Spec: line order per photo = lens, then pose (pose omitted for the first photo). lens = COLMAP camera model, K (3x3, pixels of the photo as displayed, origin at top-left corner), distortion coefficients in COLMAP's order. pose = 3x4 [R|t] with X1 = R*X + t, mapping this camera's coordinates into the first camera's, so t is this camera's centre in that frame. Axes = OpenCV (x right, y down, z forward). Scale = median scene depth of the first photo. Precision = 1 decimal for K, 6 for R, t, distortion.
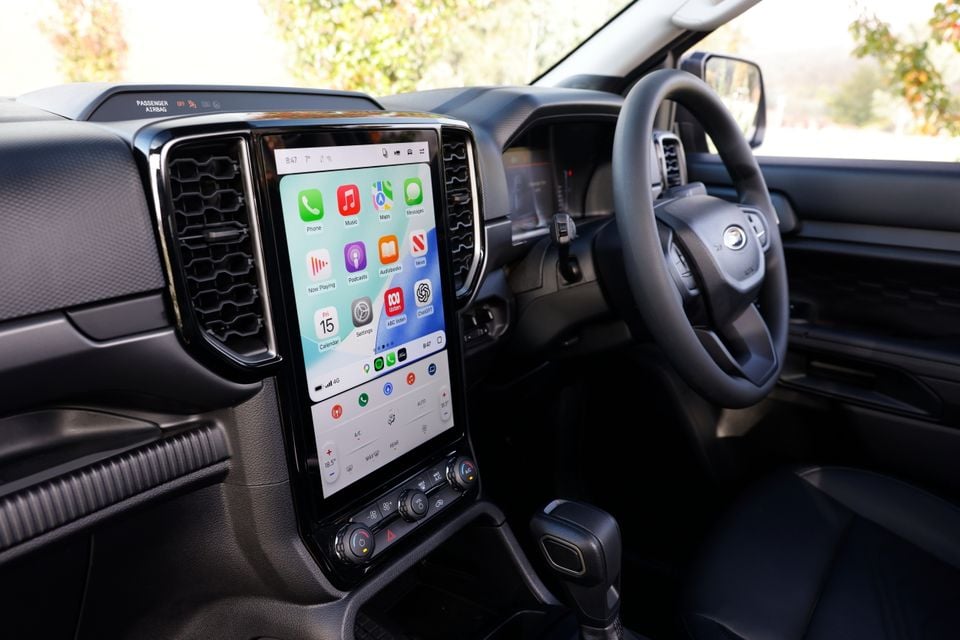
lens RADIAL K [[722.3, 0, 480.0], [0, 722.3, 320.0], [0, 0, 1]] dist [0.006398, -0.000446]
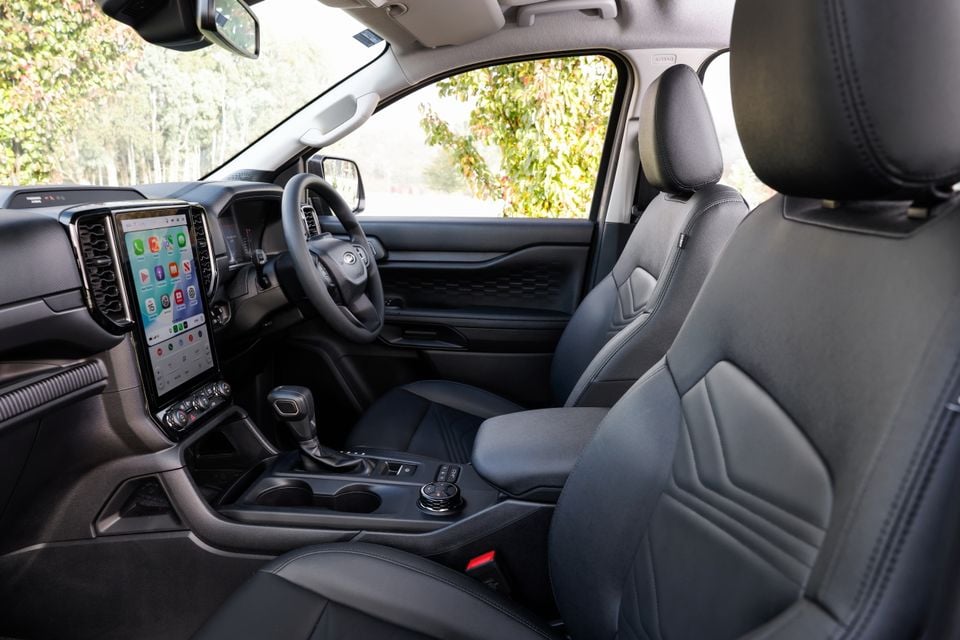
lens RADIAL K [[657.9, 0, 480.0], [0, 657.9, 320.0], [0, 0, 1]] dist [0.016150, 0.001219]
pose [[0.871431, -0.105541, 0.479029, -0.253454], [0.139075, 0.989665, -0.034956, 0.196360], [-0.470388, 0.097082, 0.877103, -0.857339]]
